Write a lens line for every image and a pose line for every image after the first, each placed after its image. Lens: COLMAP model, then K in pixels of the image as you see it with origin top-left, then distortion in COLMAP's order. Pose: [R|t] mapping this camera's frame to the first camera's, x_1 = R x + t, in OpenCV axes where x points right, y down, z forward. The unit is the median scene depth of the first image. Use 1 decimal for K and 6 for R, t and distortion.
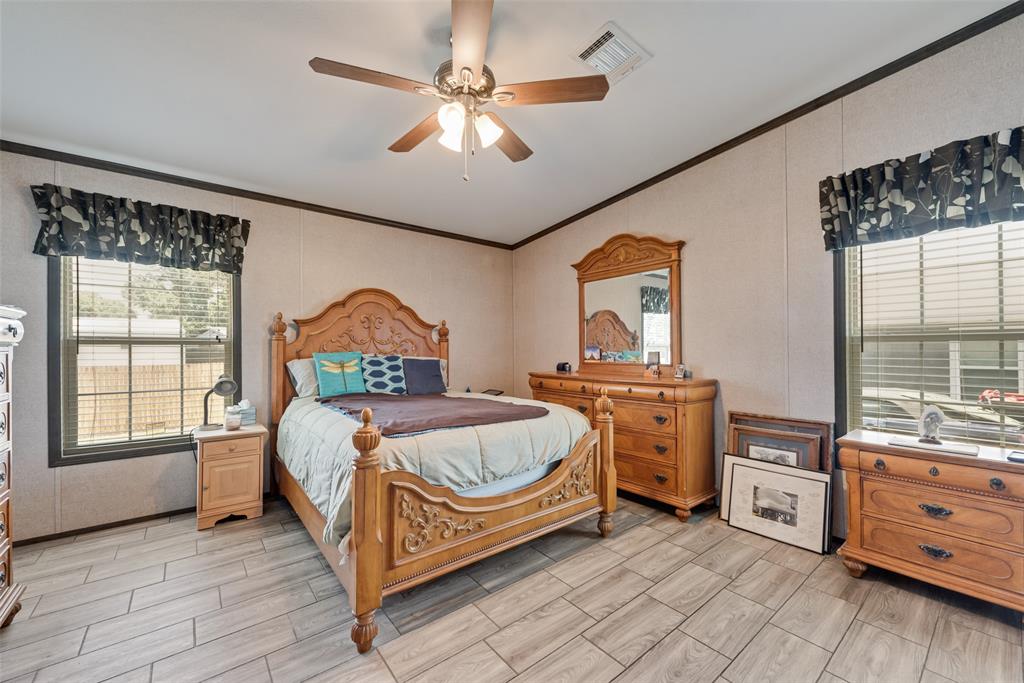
lens RADIAL K [[402.8, 0, 500.2], [0, 402.8, 342.7], [0, 0, 1]] dist [0.002958, 0.000278]
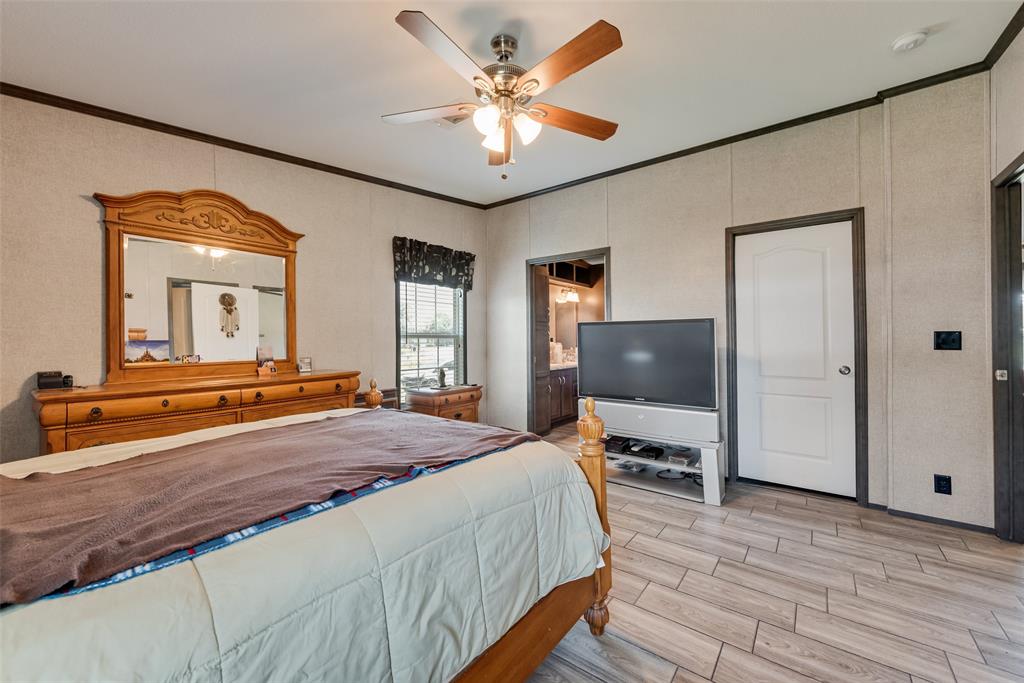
lens RADIAL K [[402.8, 0, 500.2], [0, 402.8, 342.7], [0, 0, 1]] dist [0.002958, 0.000278]
pose [[-0.246395, -0.002761, 0.969165, -0.624922], [-0.008391, 0.999965, 0.000715, 0.009505], [-0.969133, -0.007956, -0.246410, 0.740840]]
